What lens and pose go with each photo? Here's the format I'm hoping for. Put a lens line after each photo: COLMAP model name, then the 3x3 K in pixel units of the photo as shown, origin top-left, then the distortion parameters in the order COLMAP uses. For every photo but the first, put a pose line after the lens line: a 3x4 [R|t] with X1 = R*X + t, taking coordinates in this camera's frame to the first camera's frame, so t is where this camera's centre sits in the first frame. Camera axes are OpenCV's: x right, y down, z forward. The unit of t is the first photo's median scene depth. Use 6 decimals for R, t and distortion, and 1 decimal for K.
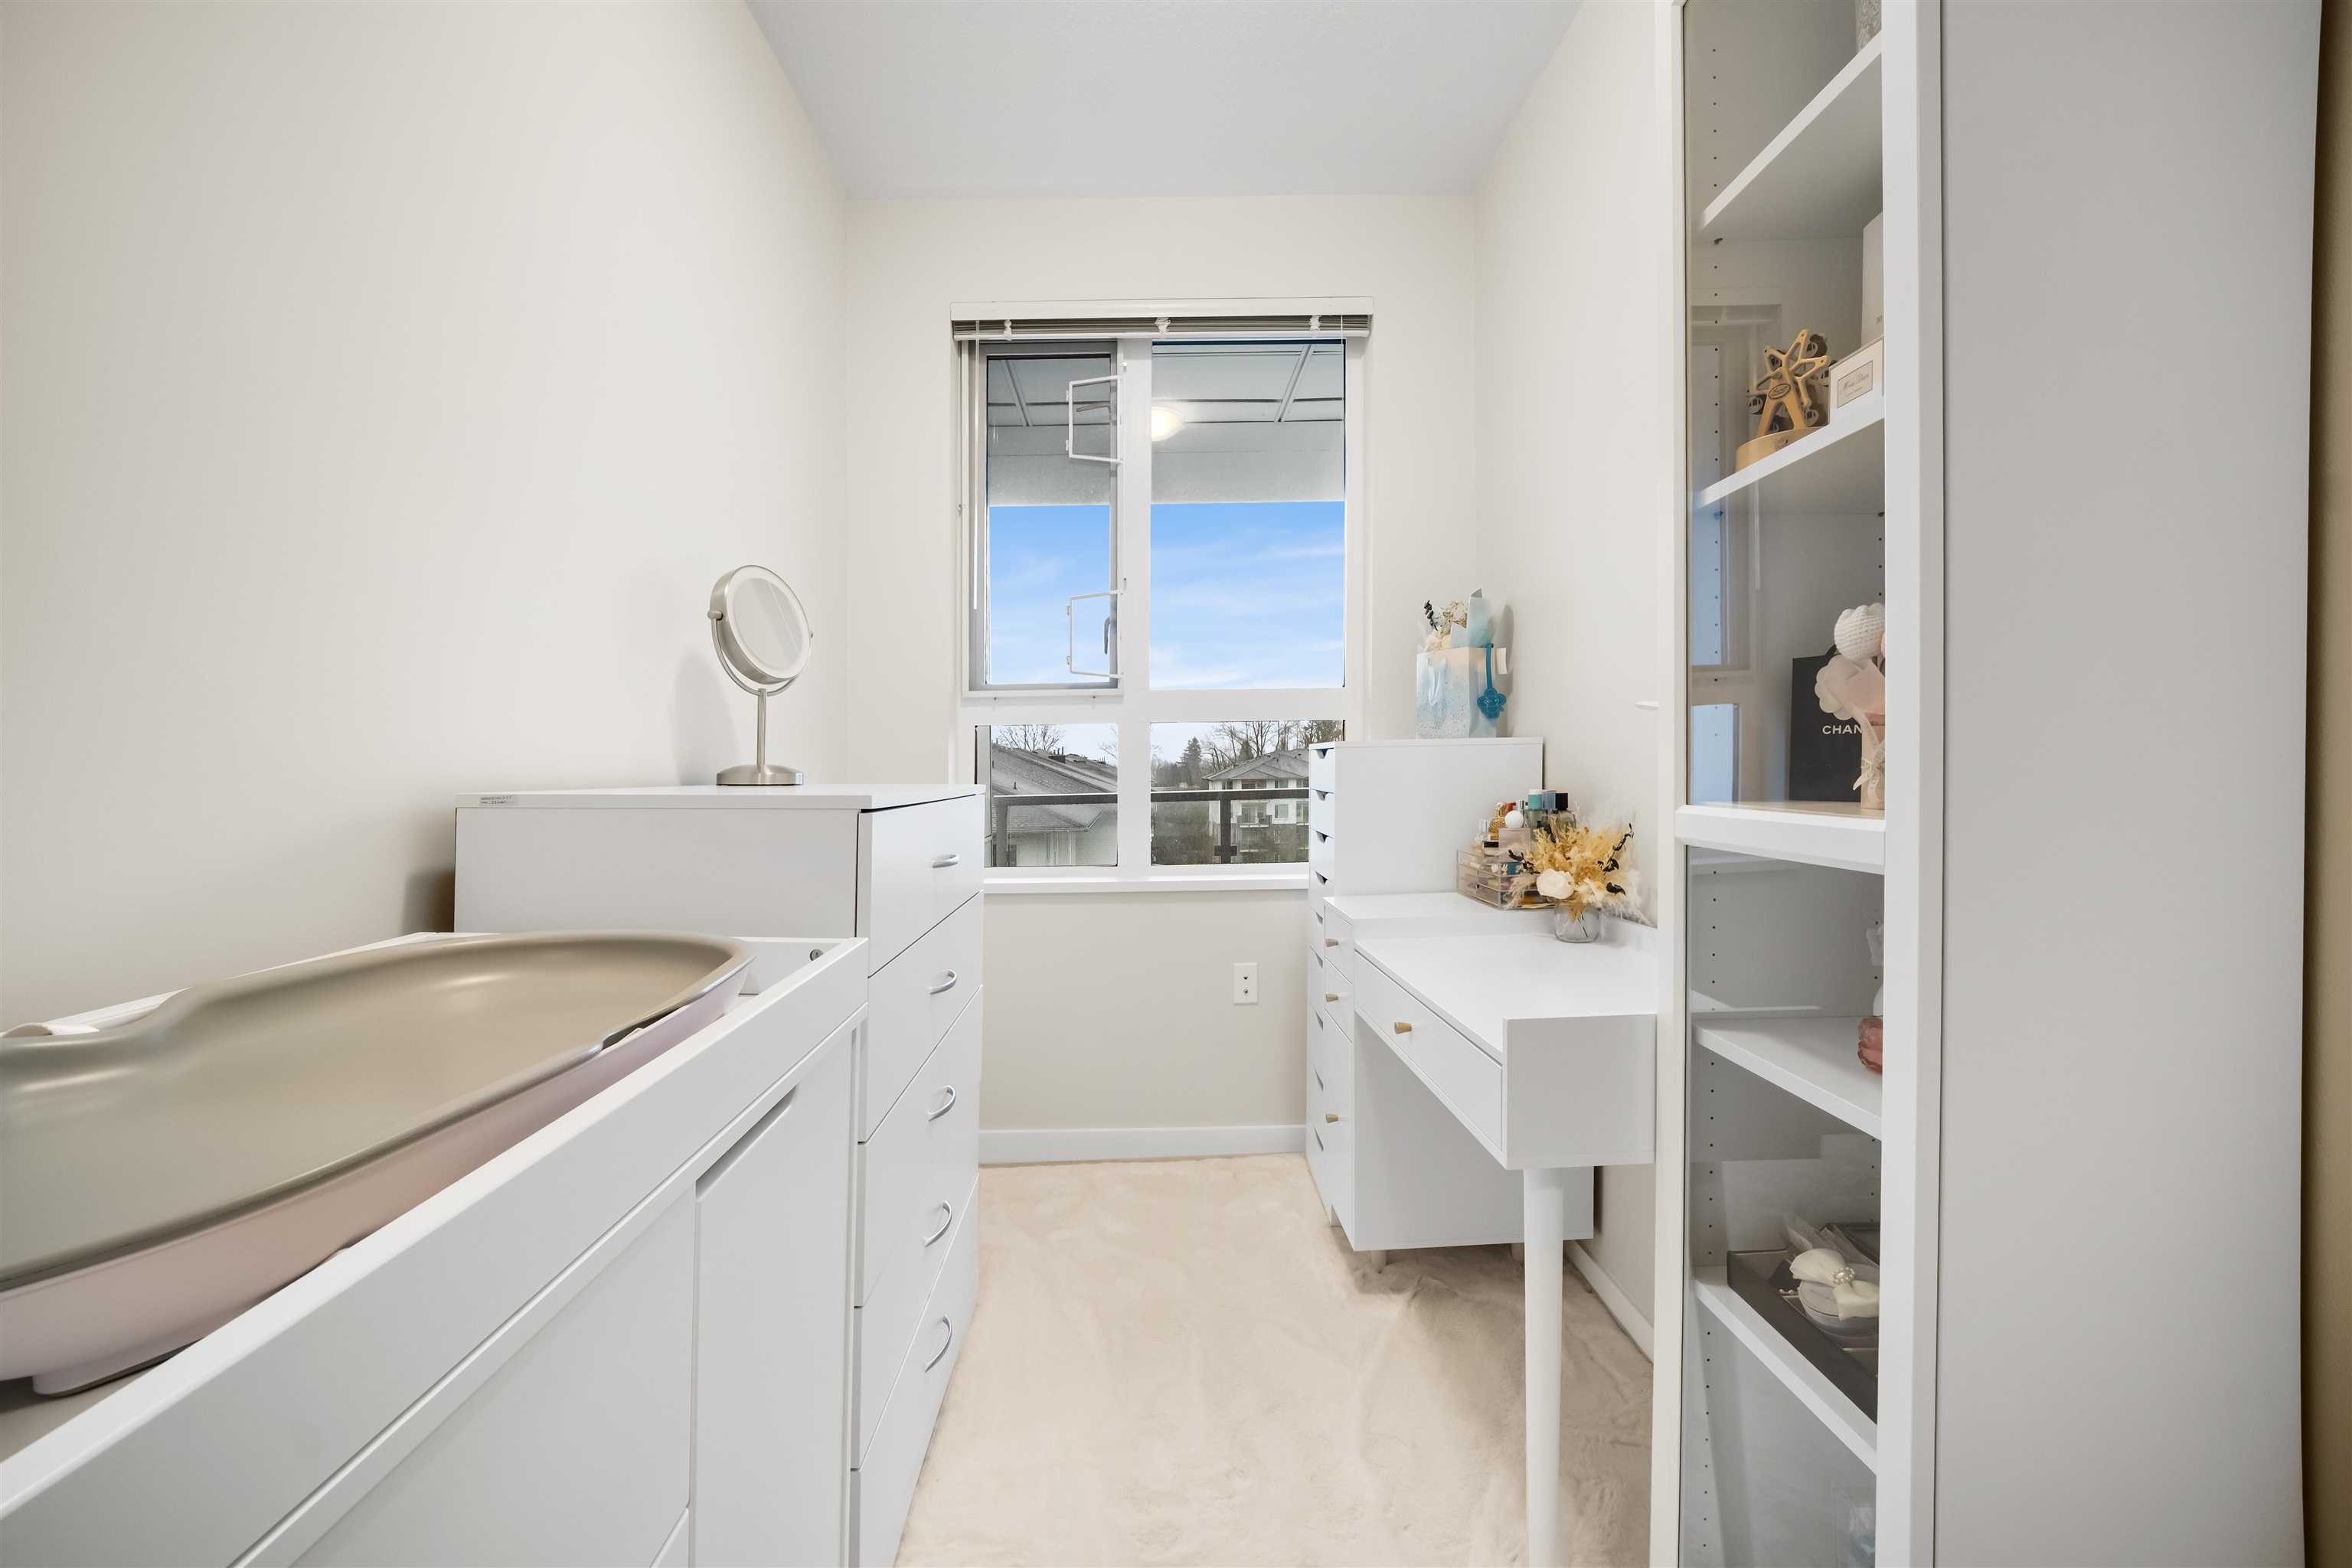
lens RADIAL K [[959.5, 0, 1167.7], [0, 959.5, 760.8], [0, 0, 1]] dist [-0.020606, 0.000221]
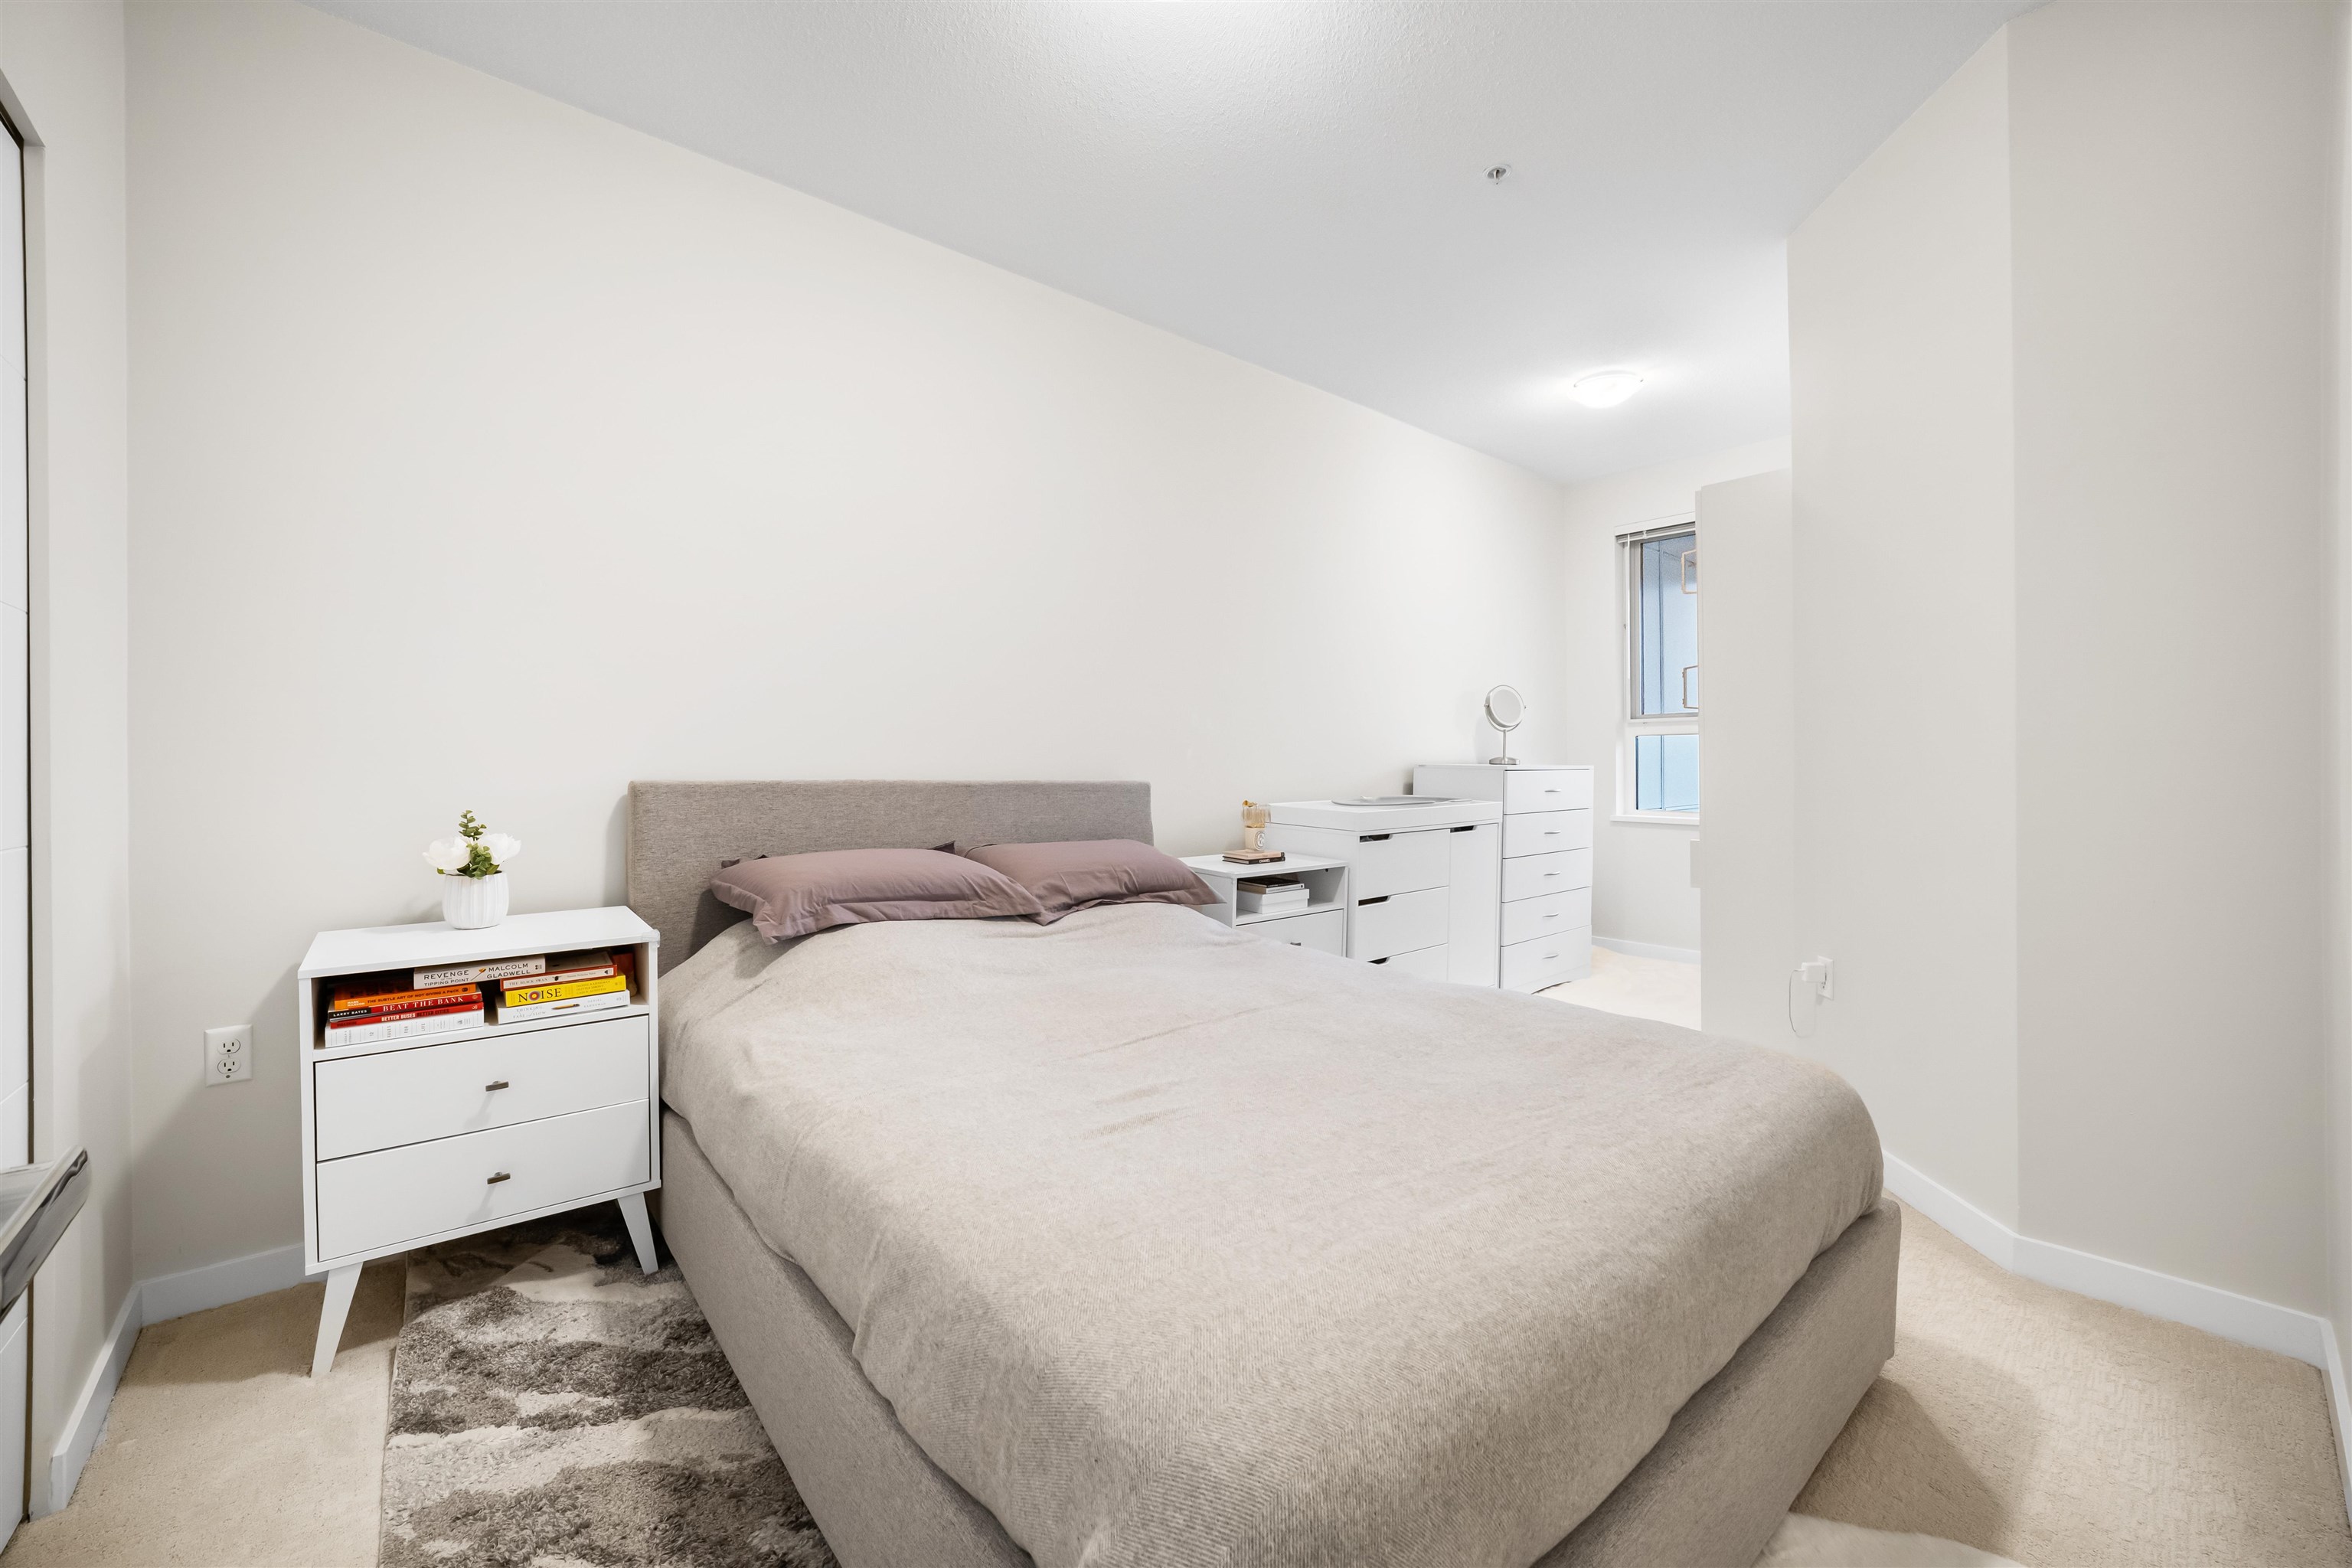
lens RADIAL K [[956.0, 0, 1177.3], [0, 956.0, 772.4], [0, 0, 1]] dist [-0.023203, 0.004858]
pose [[0.652958, 0.027090, -0.756909, 0.745466], [-0.004512, 0.999482, 0.031879, -0.024932], [0.757381, -0.017401, 0.652742, -1.077809]]
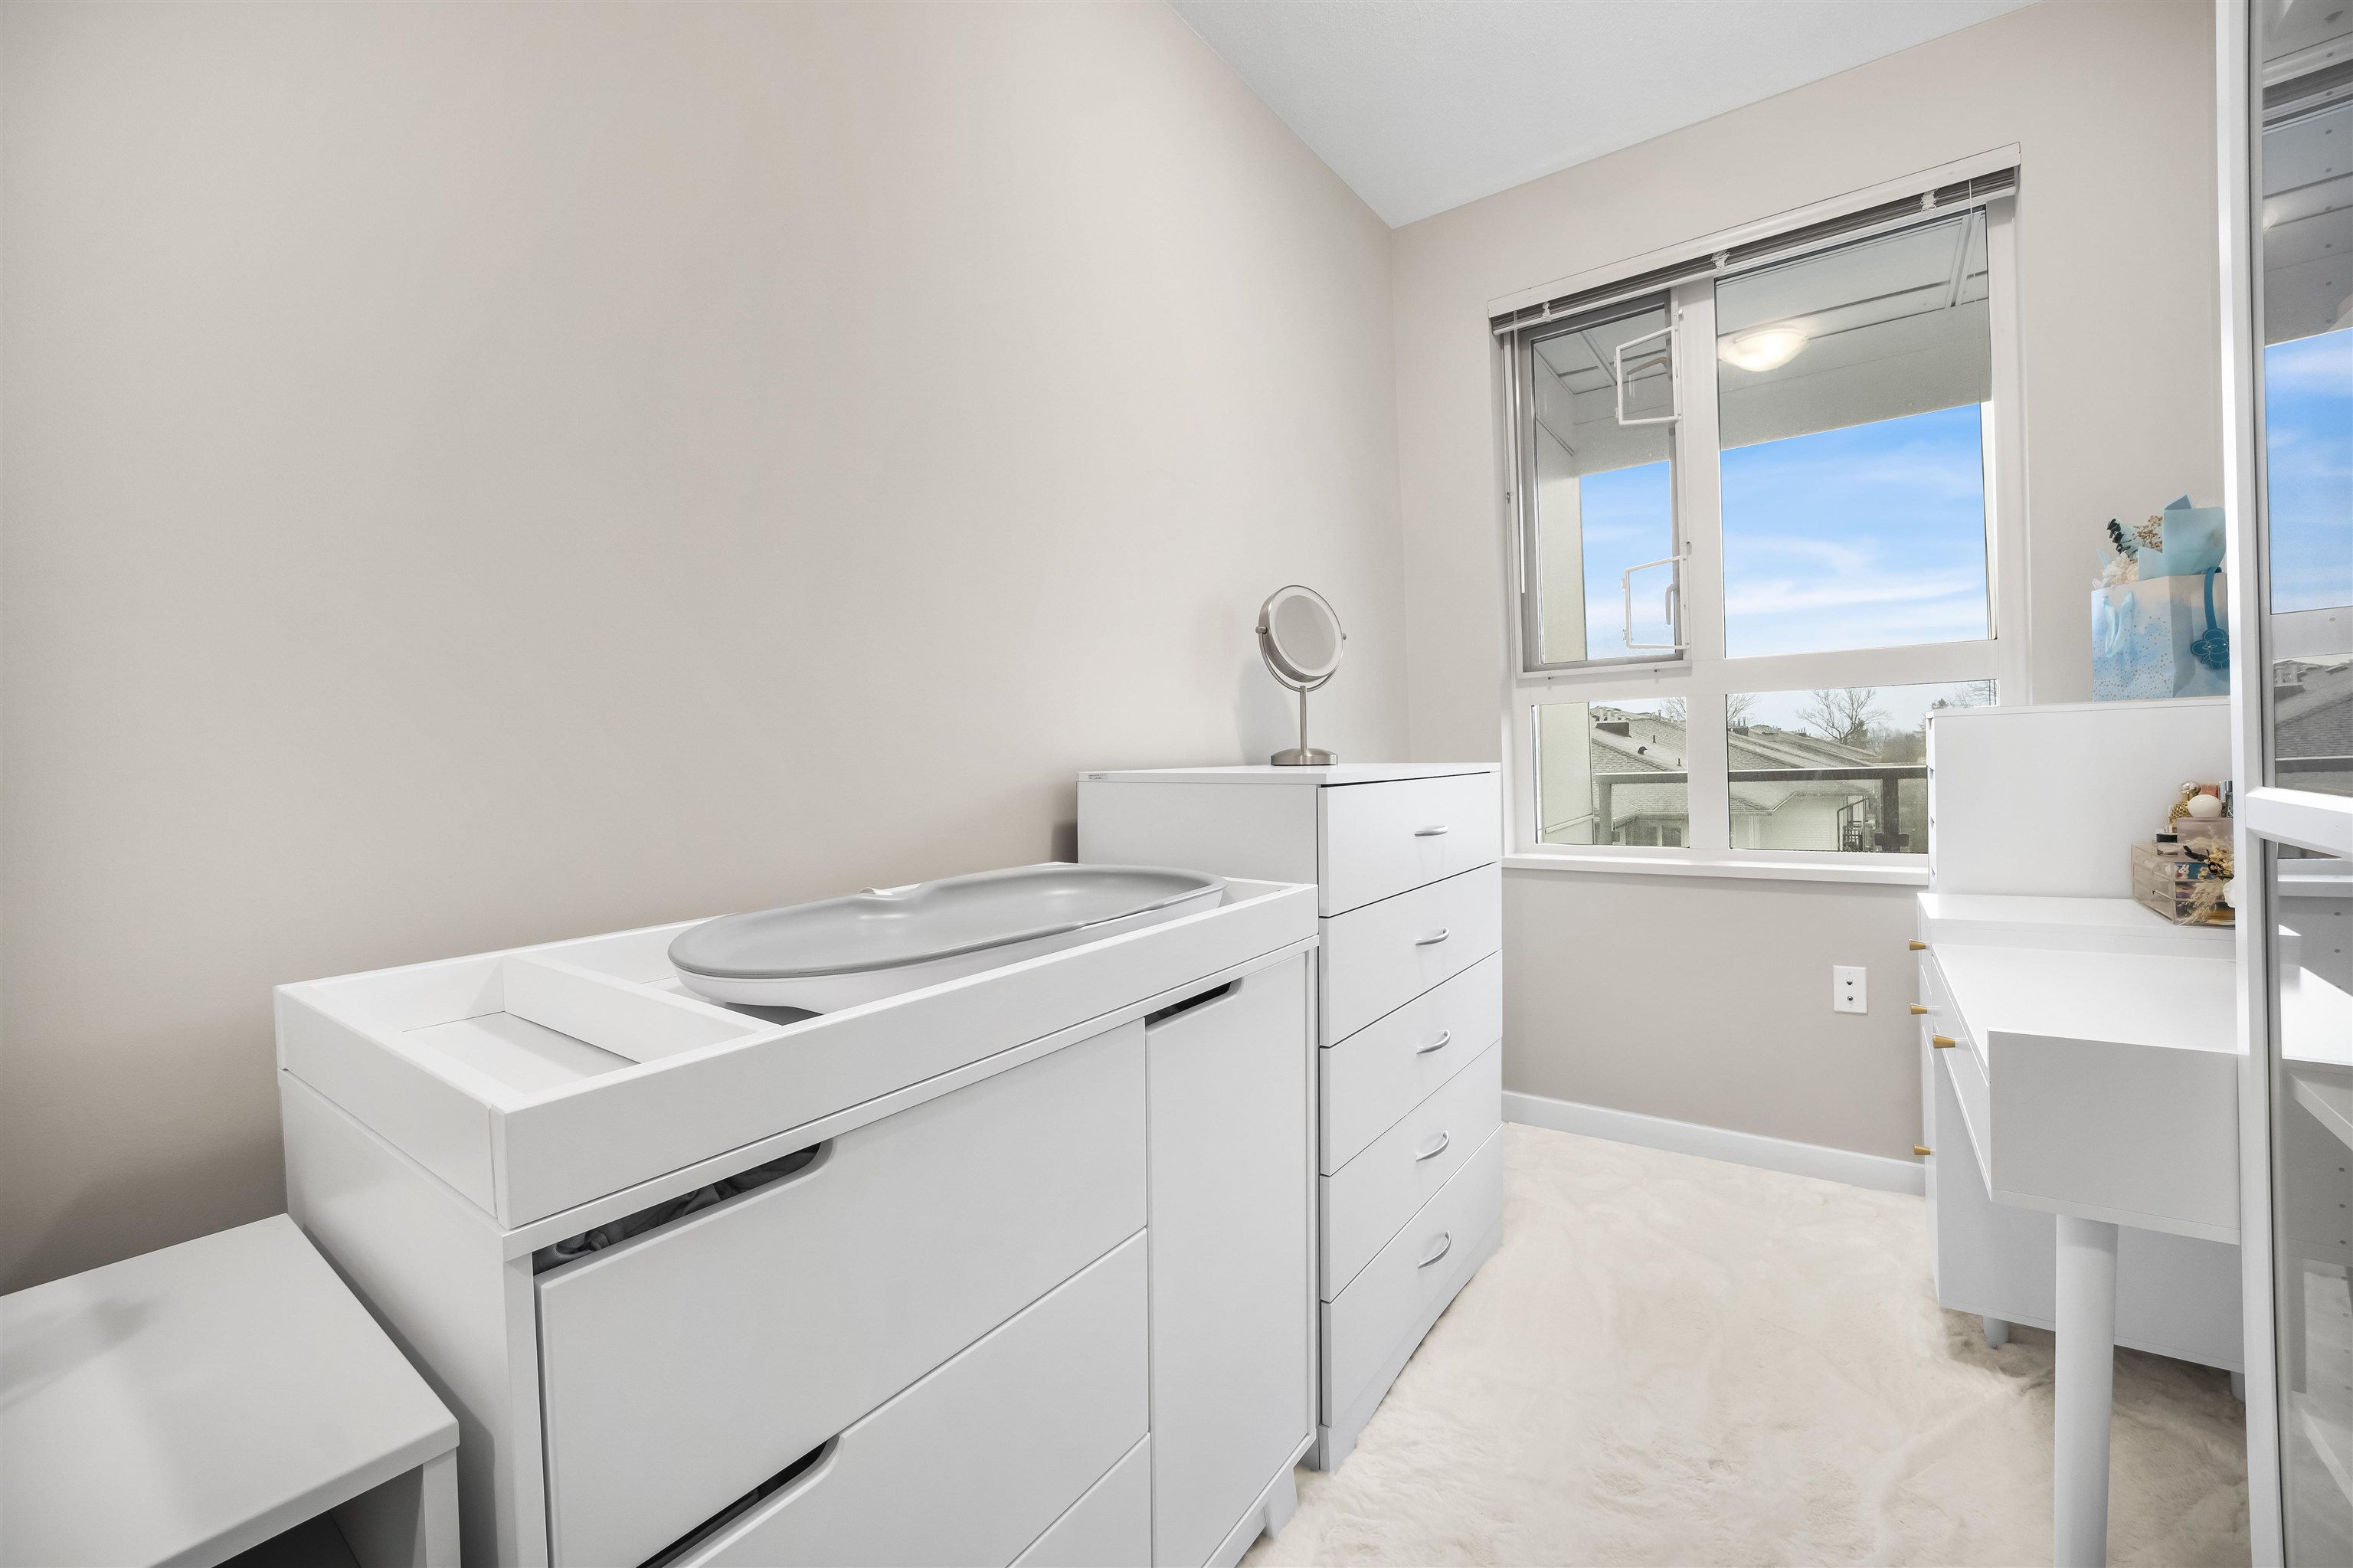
lens RADIAL K [[956.4, 0, 1177.8], [0, 956.4, 772.4], [0, 0, 1]] dist [-0.023203, 0.004858]
pose [[0.803543, 0.000076, -0.595246, 0.125927], [0.020877, 0.999381, 0.028310, -0.002160], [0.594880, -0.035176, 0.803045, -0.056743]]
